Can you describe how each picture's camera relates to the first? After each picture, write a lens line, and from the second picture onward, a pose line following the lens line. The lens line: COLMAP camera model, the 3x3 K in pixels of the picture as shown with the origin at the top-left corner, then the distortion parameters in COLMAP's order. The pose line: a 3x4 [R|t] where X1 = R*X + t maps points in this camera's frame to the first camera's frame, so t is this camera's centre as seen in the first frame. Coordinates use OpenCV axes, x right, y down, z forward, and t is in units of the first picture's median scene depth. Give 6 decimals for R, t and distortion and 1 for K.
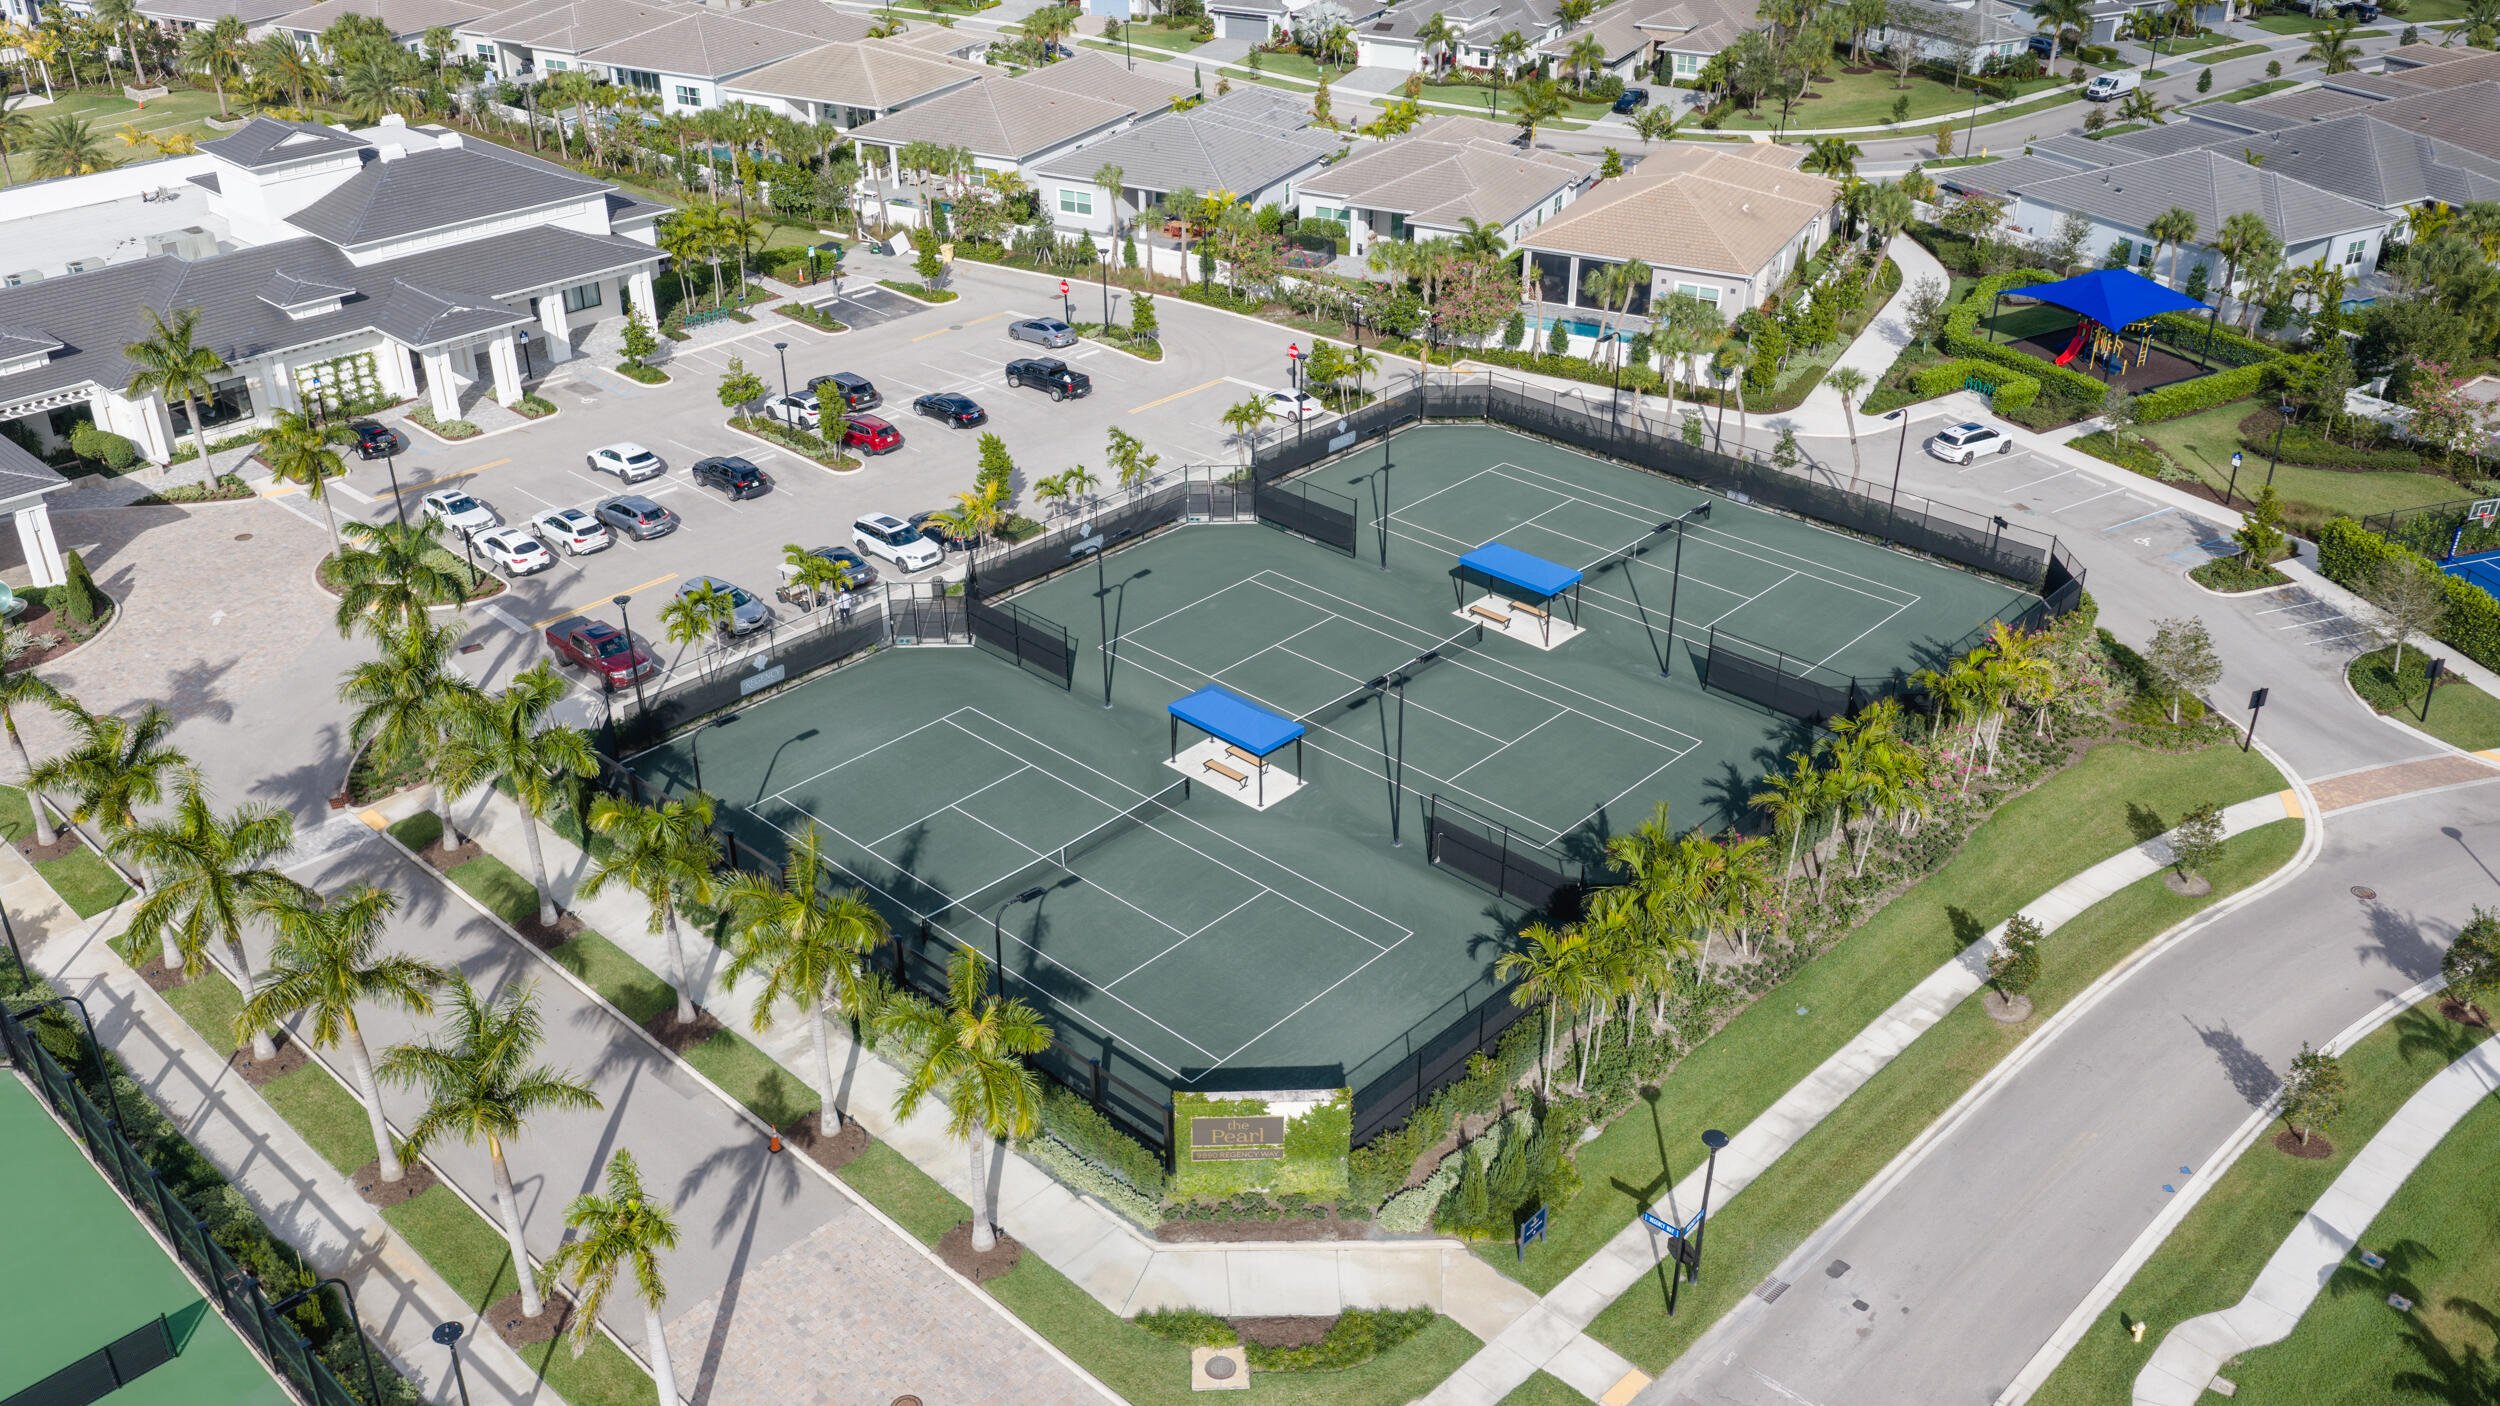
lens RADIAL K [[2041.0, 0, 1251.3], [0, 2041.0, 759.0], [0, 0, 1]] dist [0.002959, -0.001735]
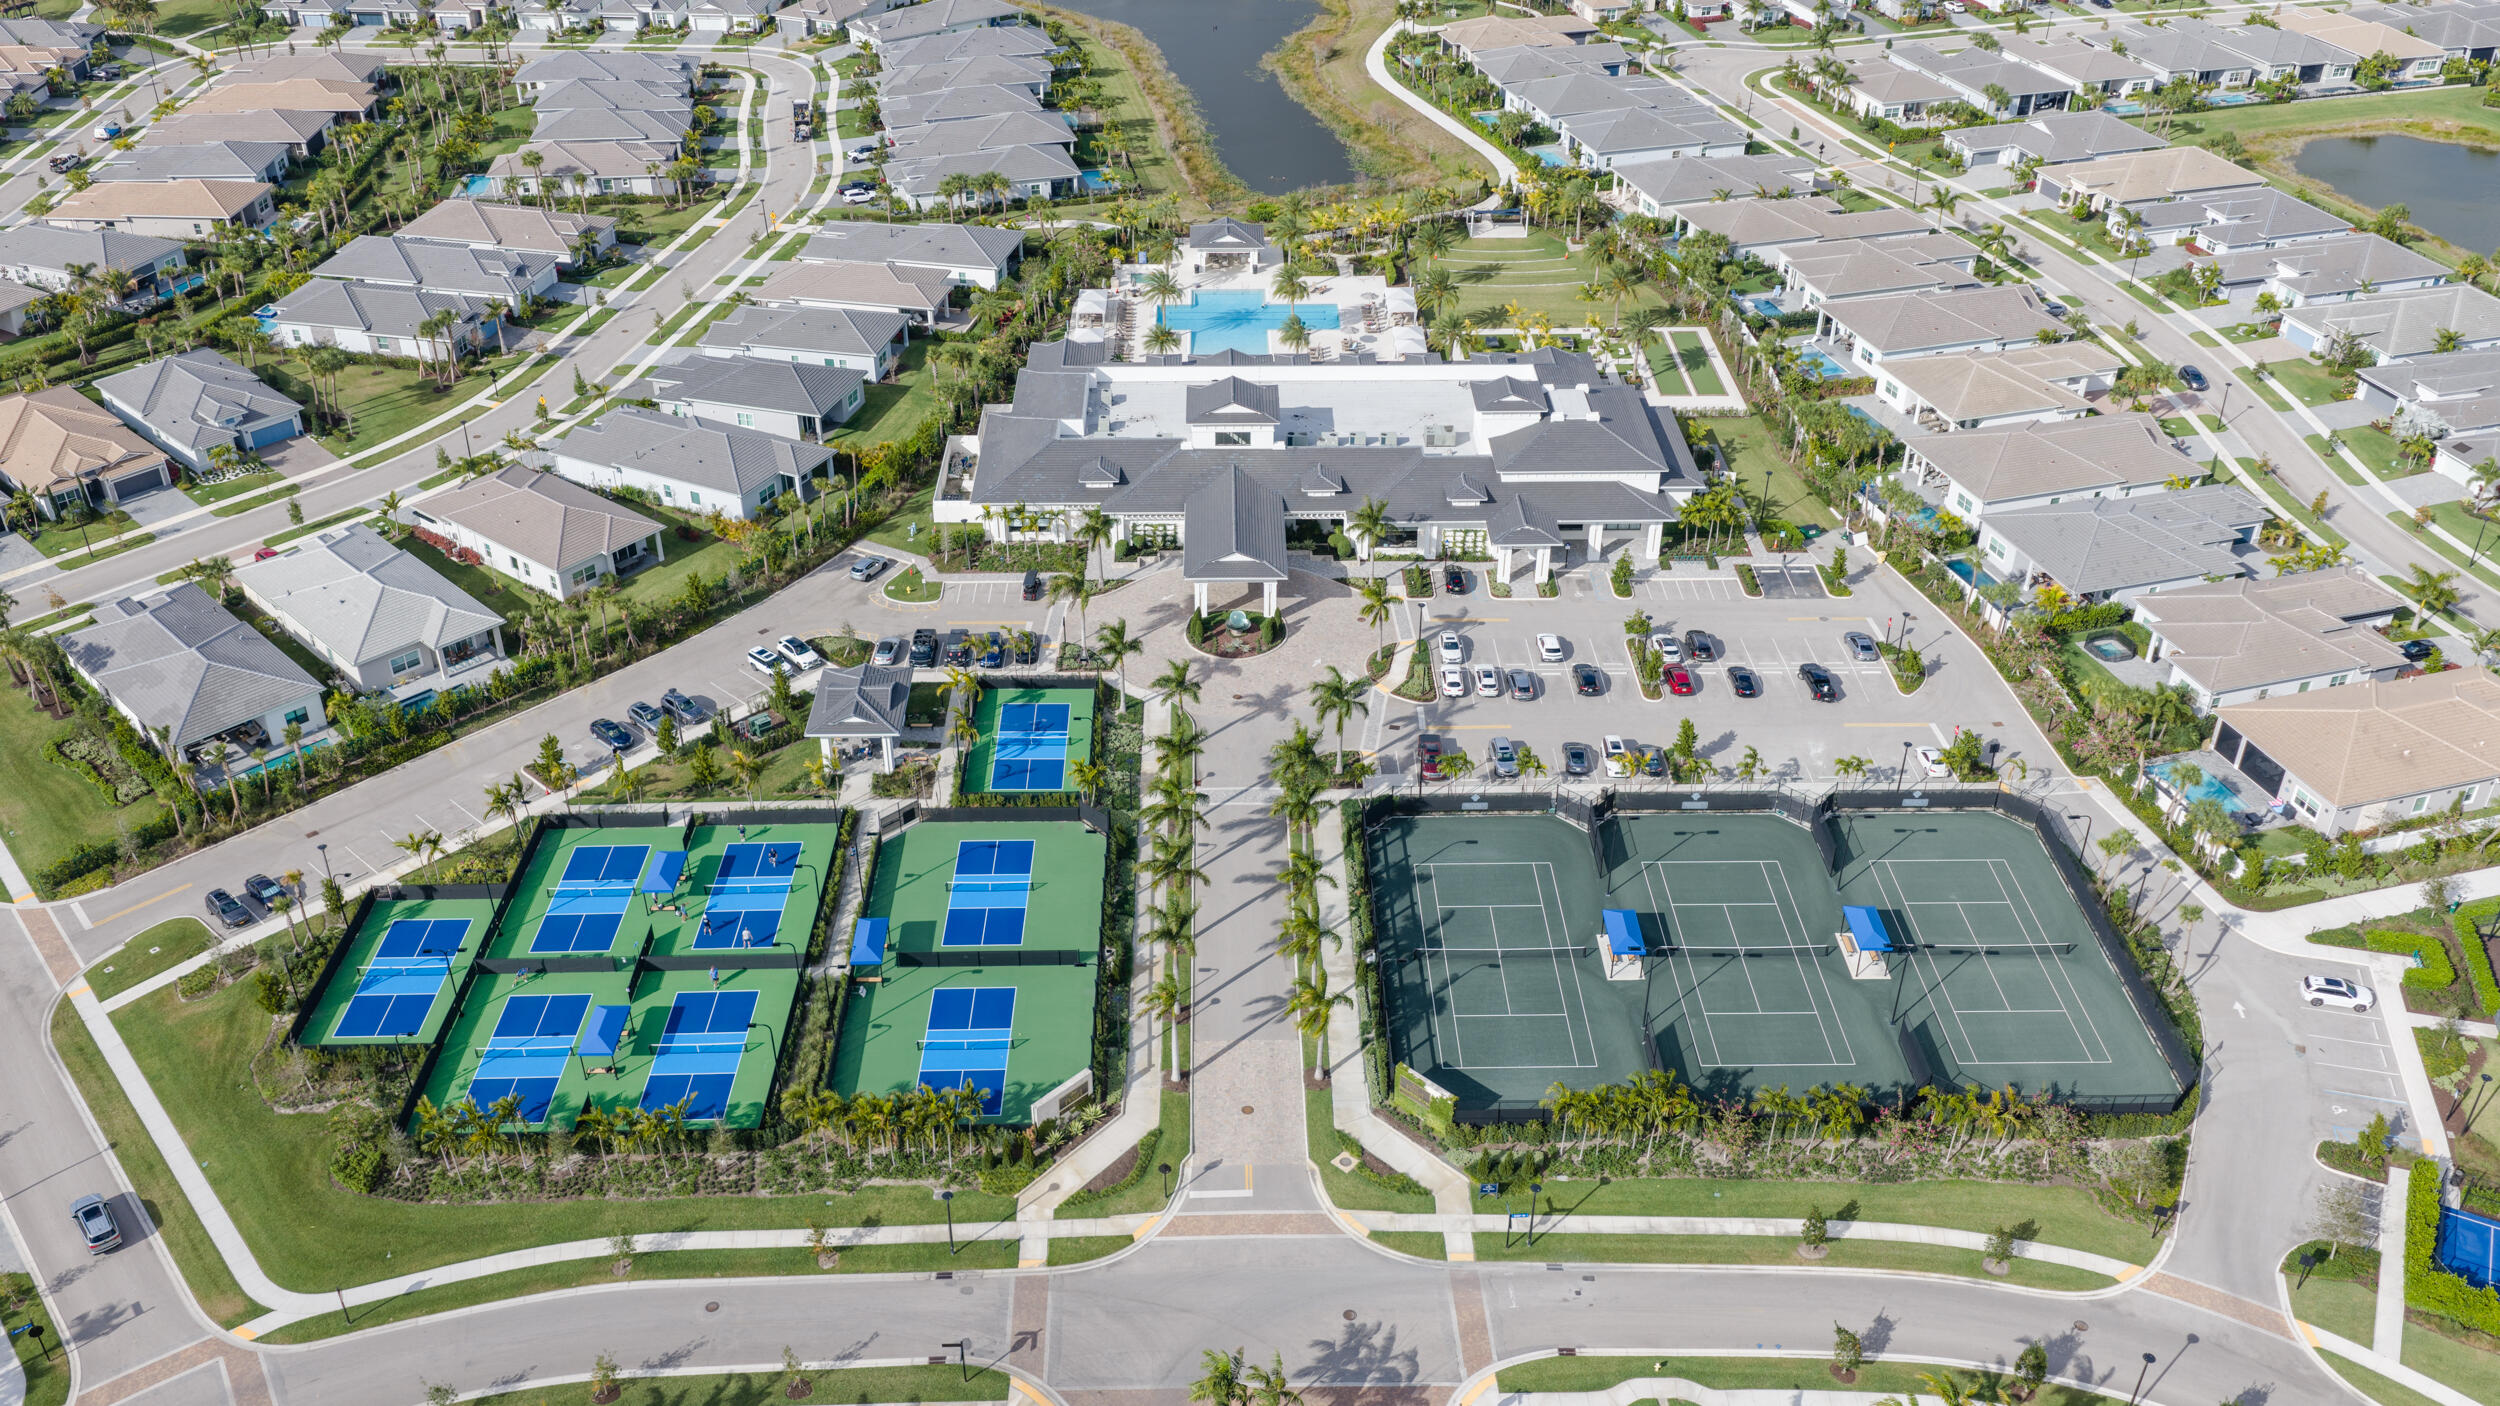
lens RADIAL K [[2068.1, 0, 1256.3], [0, 2068.1, 708.4], [0, 0, 1]] dist [0.007880, -0.014693]
pose [[0.694938, 0.391372, -0.603233, 0.604354], [-0.363236, 0.915070, 0.175233, -0.306308], [0.620581, 0.097340, 0.778077, -0.548576]]
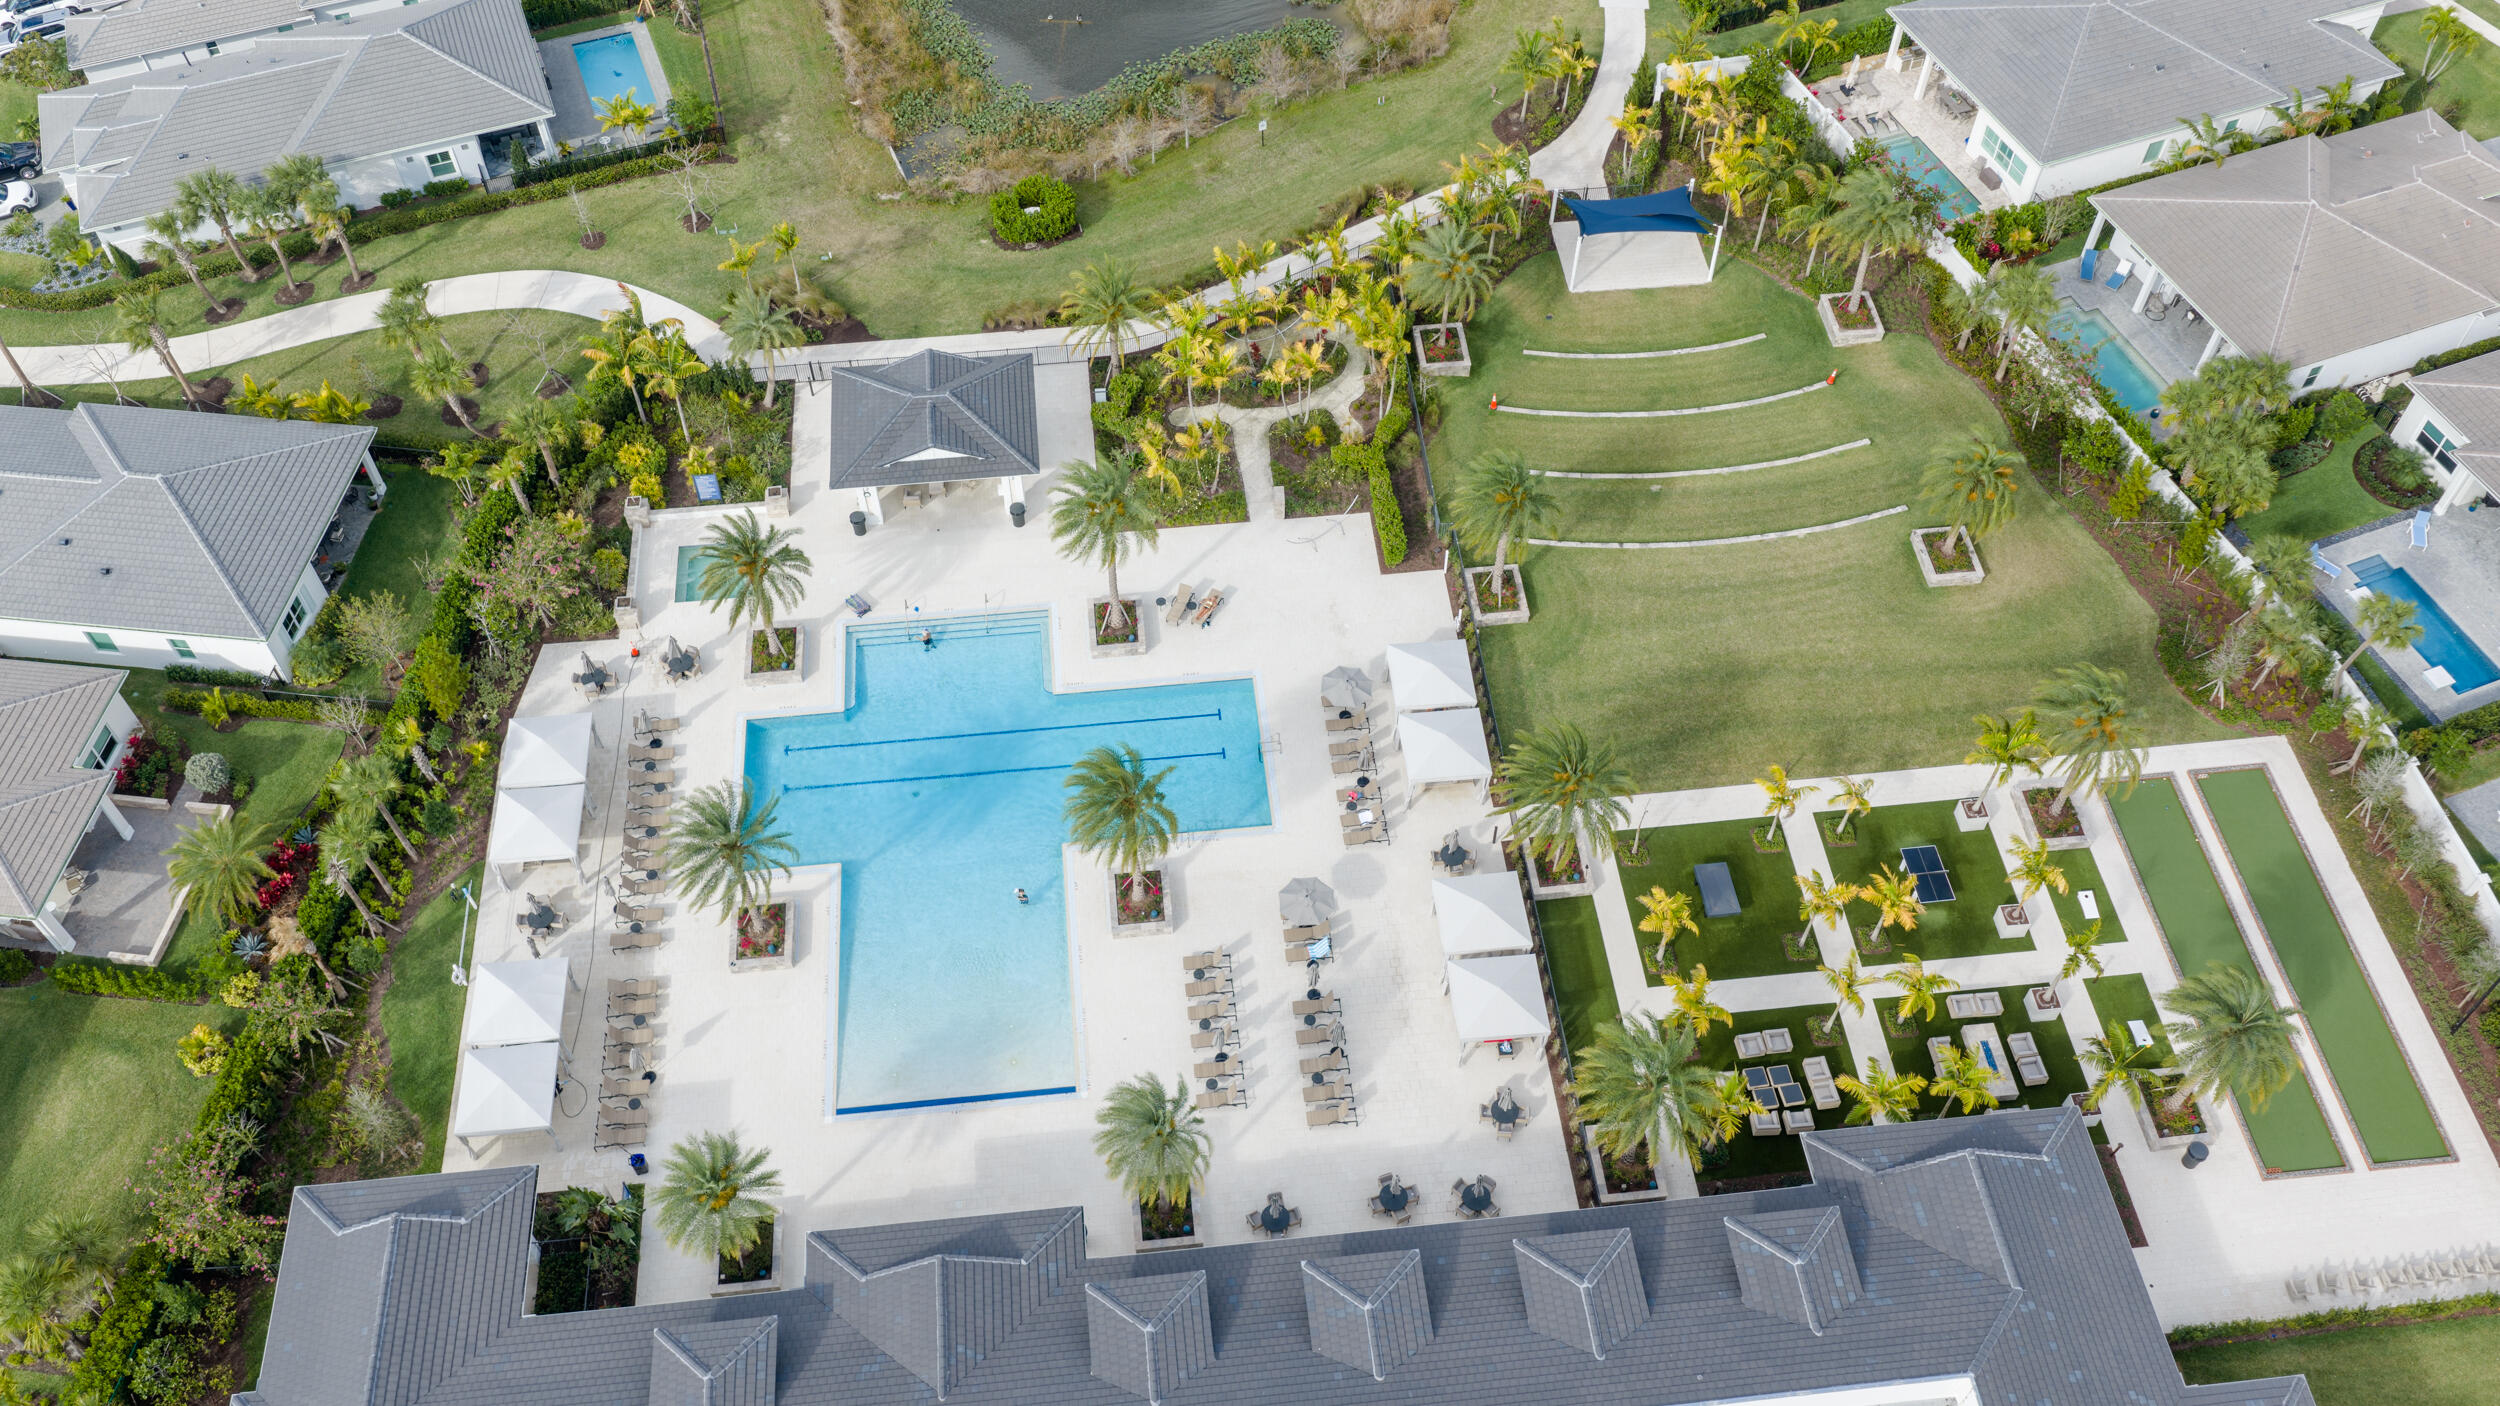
lens RADIAL K [[2041.0, 0, 1251.3], [0, 2041.0, 759.0], [0, 0, 1]] dist [0.002959, -0.001735]
pose [[0.753525, 0.528445, -0.391083, -0.597686], [-0.330519, 0.818745, 0.469482, -0.714831], [0.568293, -0.224506, 0.791606, 0.636496]]
